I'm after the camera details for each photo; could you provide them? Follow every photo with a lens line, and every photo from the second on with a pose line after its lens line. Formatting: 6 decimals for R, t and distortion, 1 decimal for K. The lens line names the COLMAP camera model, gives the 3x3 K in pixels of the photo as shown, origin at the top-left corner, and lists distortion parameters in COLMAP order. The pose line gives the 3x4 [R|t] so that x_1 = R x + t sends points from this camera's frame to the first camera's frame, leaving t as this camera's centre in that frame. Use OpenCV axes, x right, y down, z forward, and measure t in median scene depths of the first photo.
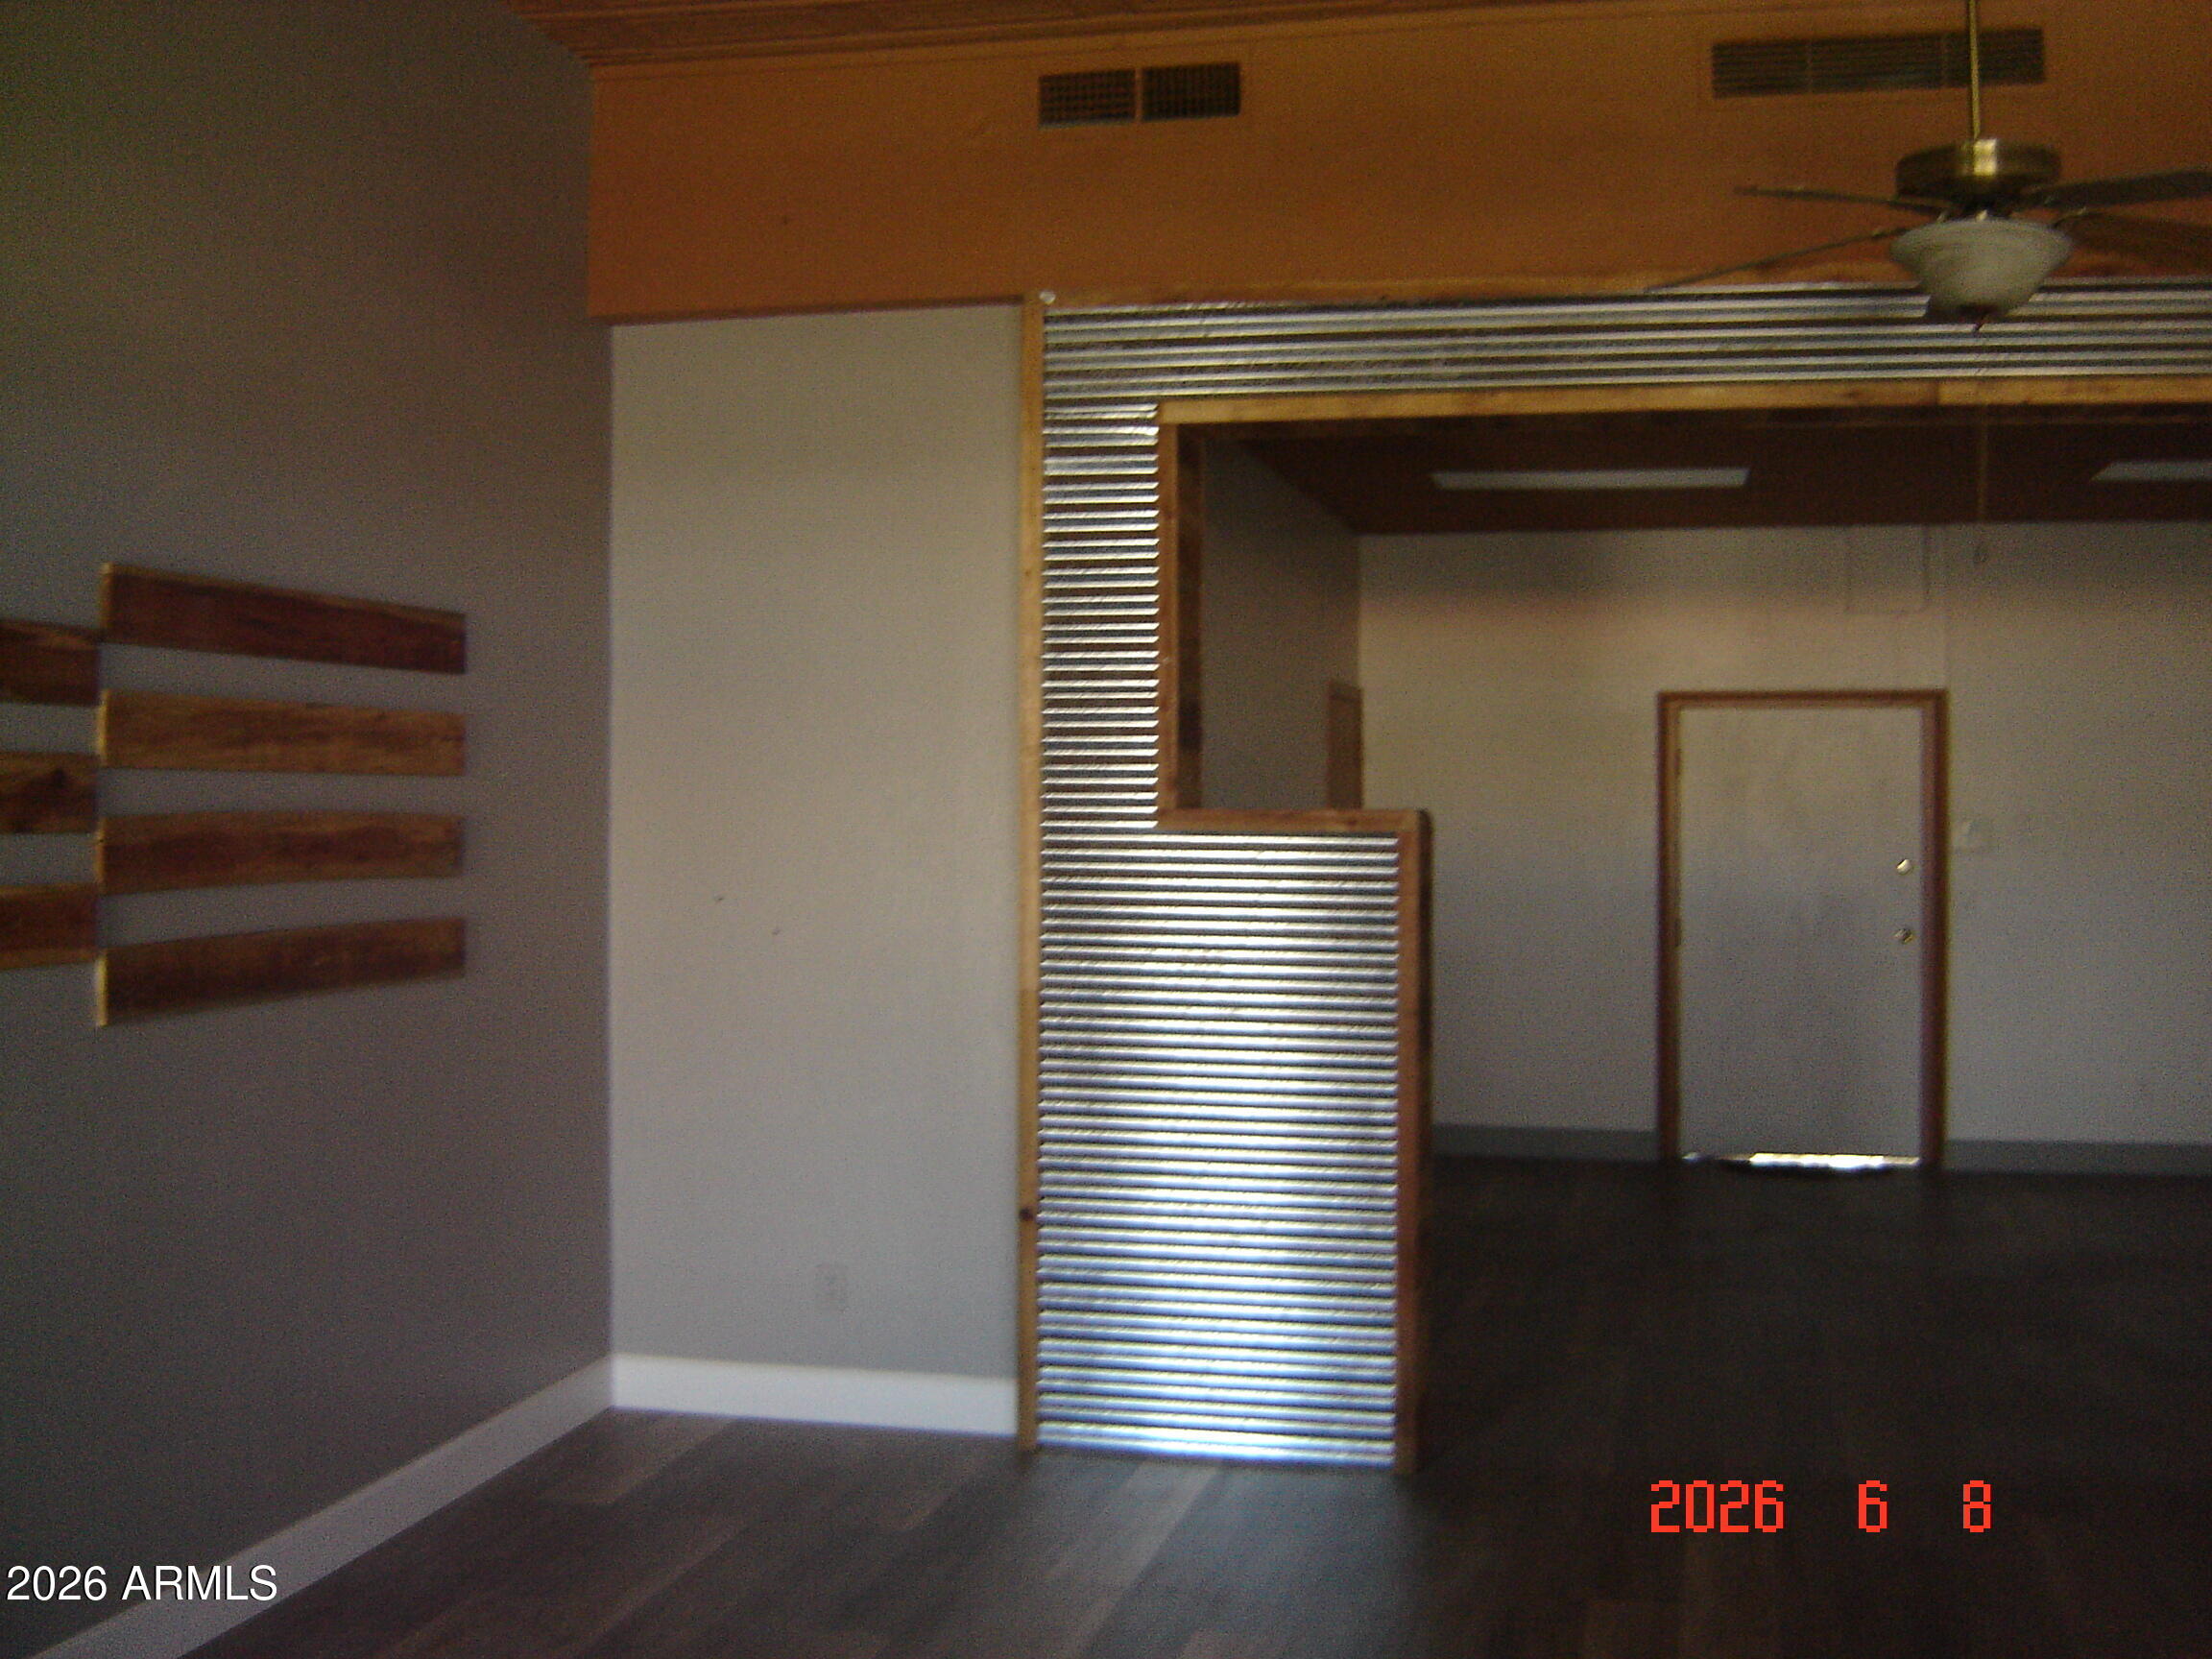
lens RADIAL K [[2471.5, 0, 1114.7], [0, 2471.5, 752.0], [0, 0, 1]] dist [-0.124658, -0.028332]
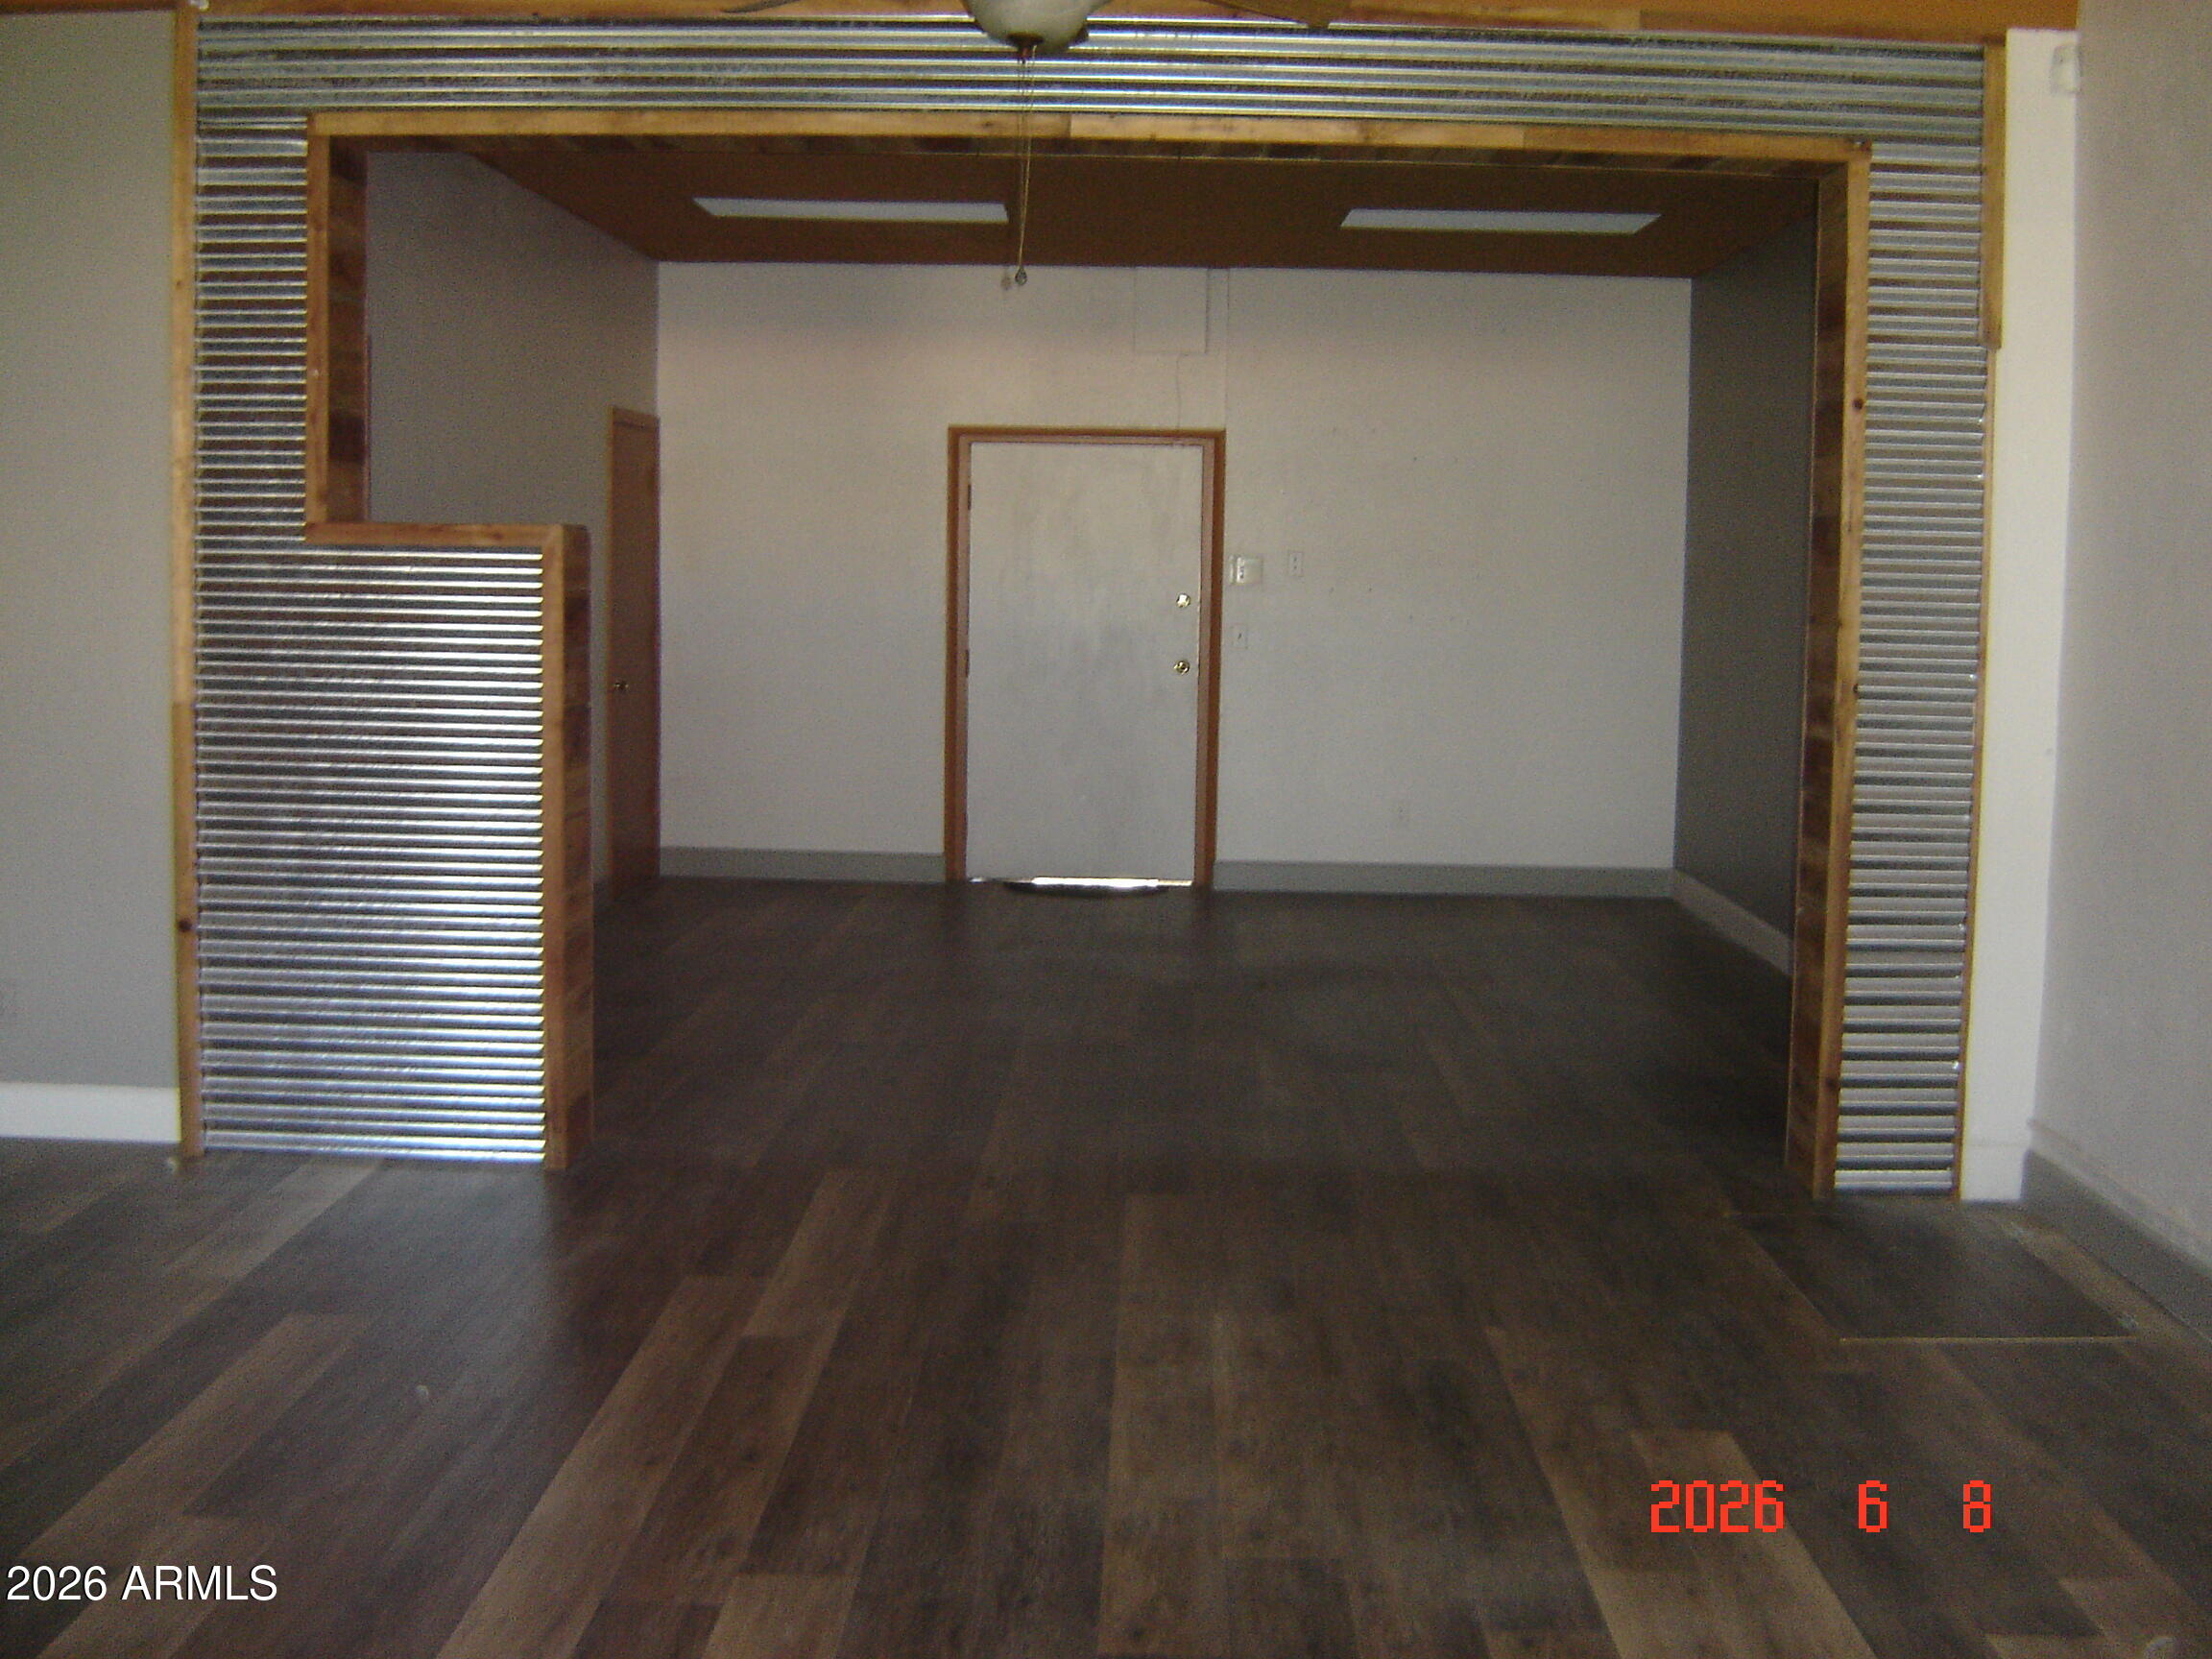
lens RADIAL K [[2471.5, 0, 1114.7], [0, 2471.5, 752.0], [0, 0, 1]] dist [-0.124658, -0.028332]
pose [[0.975858, -0.005373, 0.218339, 0.120856], [-0.017112, 0.994743, 0.100961, 0.010302], [-0.217734, -0.102260, 0.970636, -0.040427]]
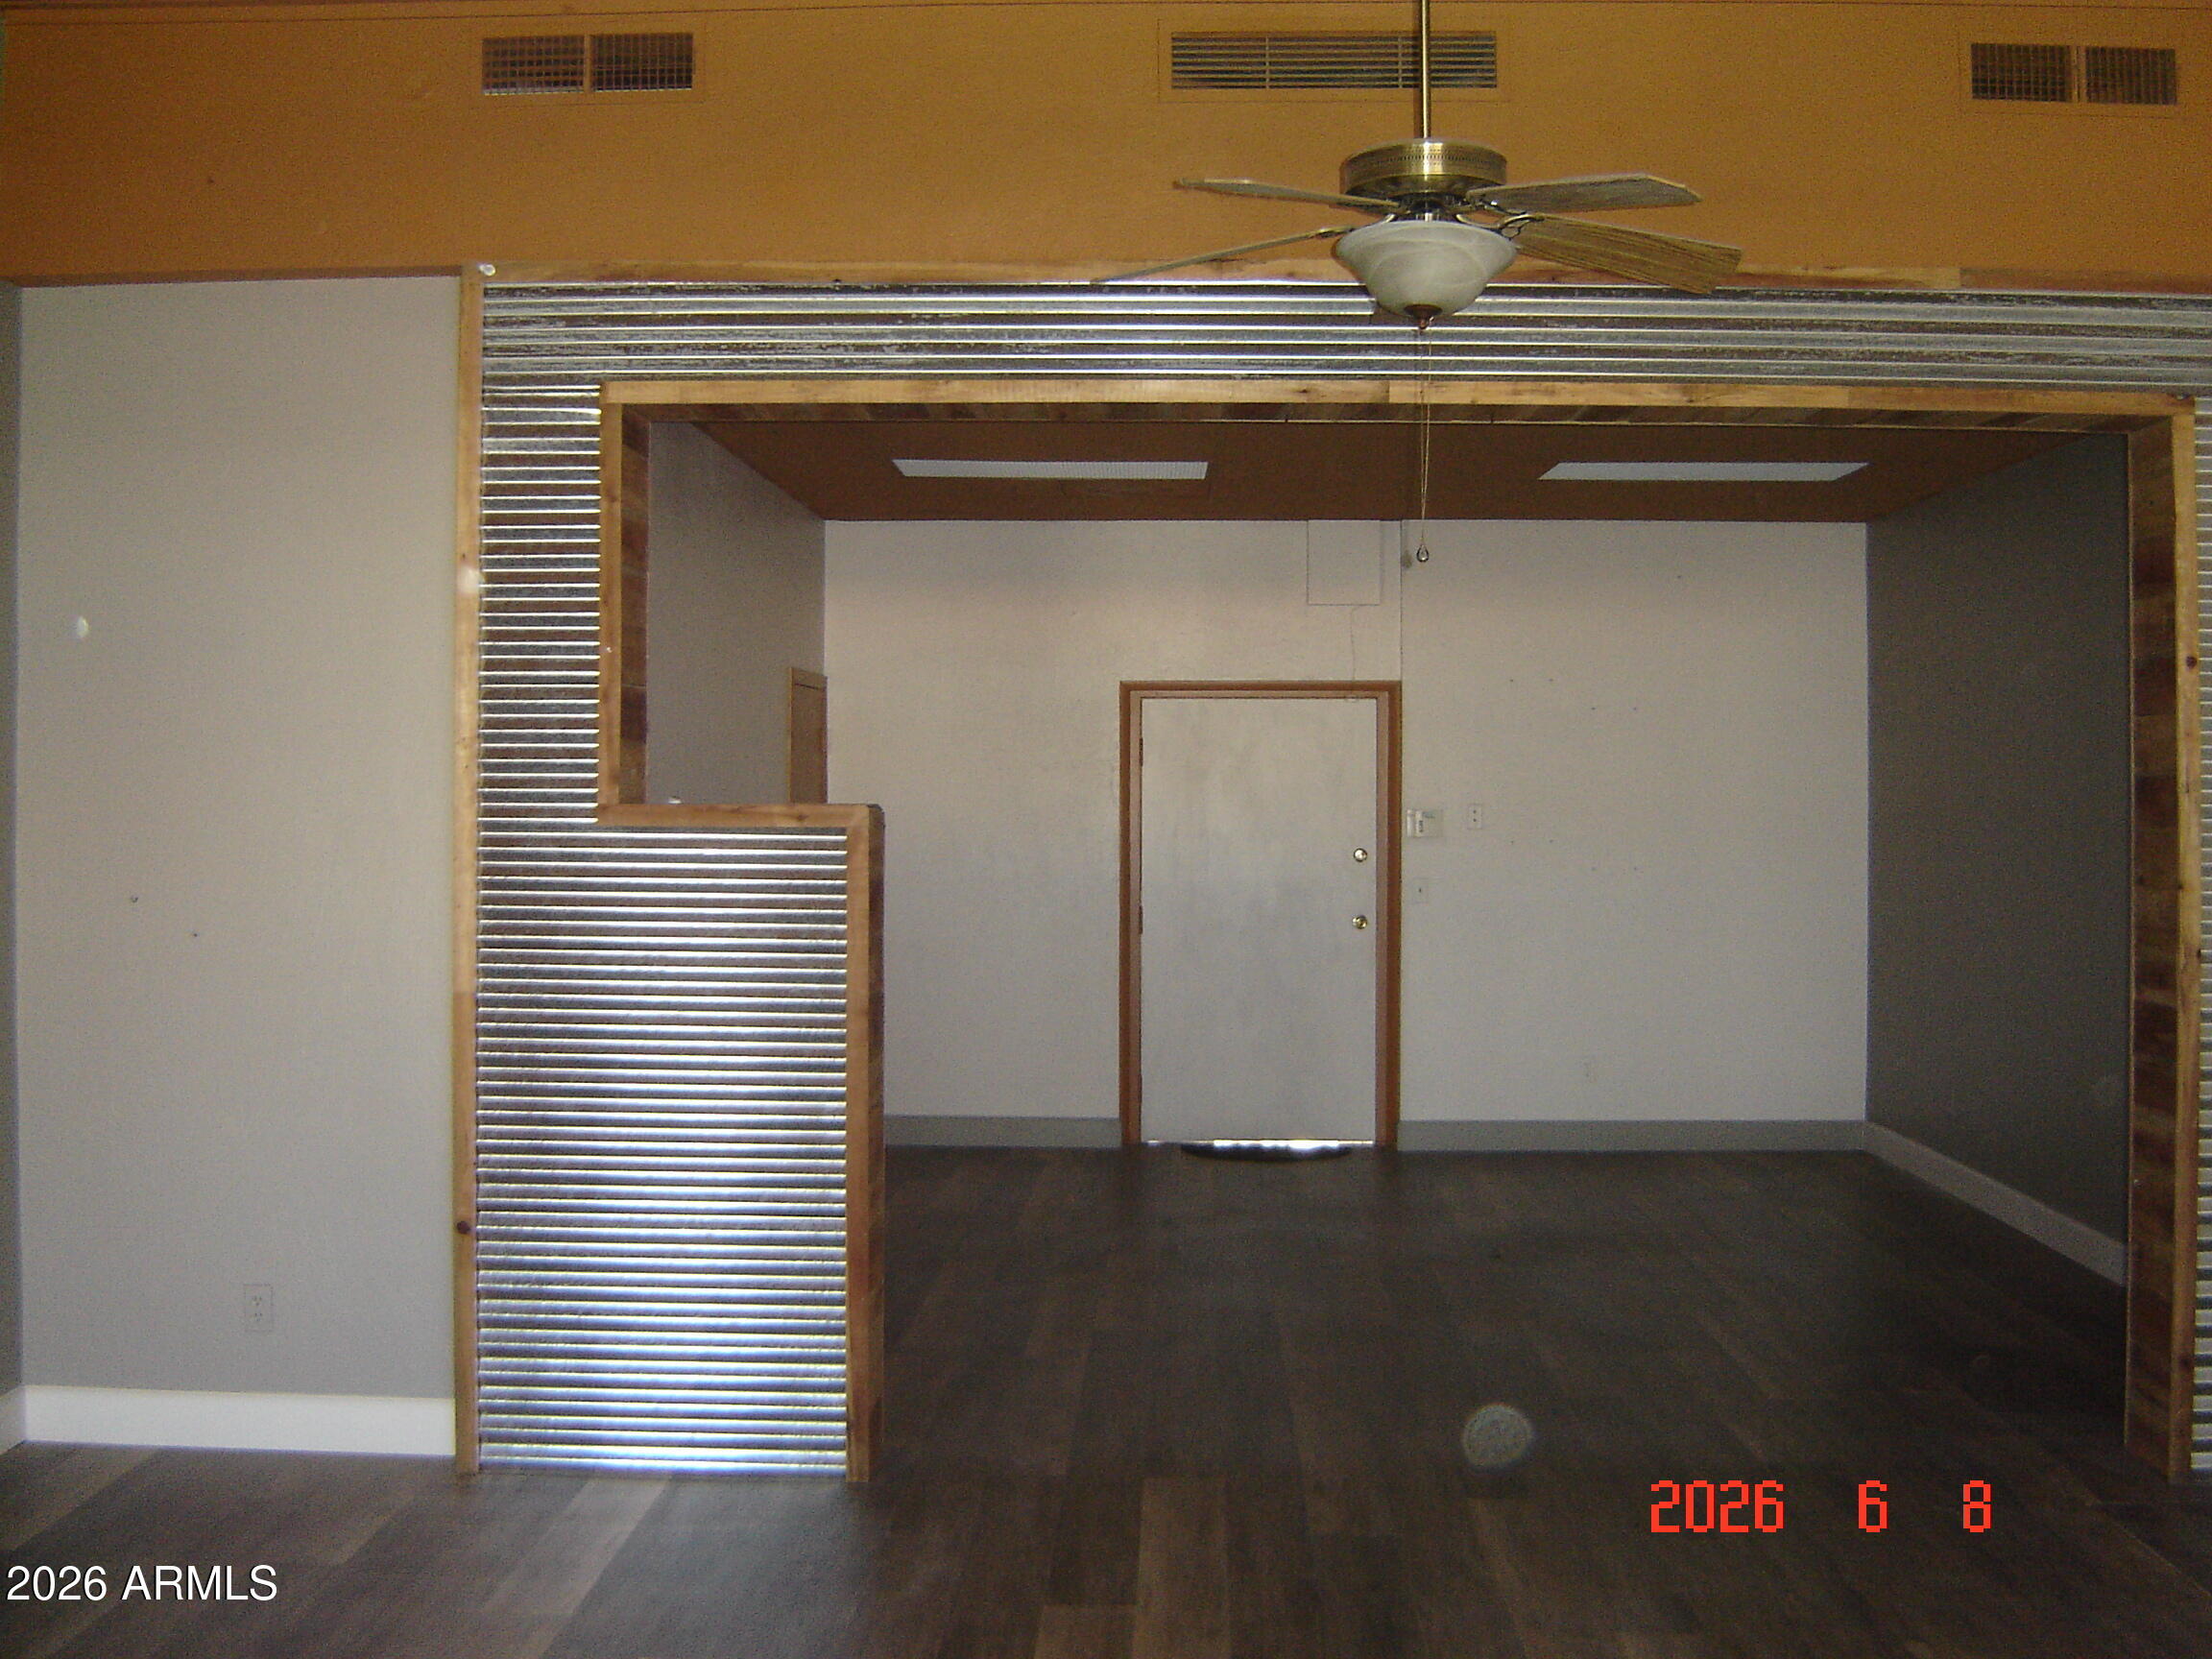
lens RADIAL K [[2471.5, 0, 1114.7], [0, 2471.5, 752.0], [0, 0, 1]] dist [-0.124658, -0.028332]
pose [[0.977820, 0.001991, 0.209438, 0.013235], [-0.003417, 0.999973, 0.006445, -0.004101], [-0.209420, -0.007018, 0.977801, 0.020693]]
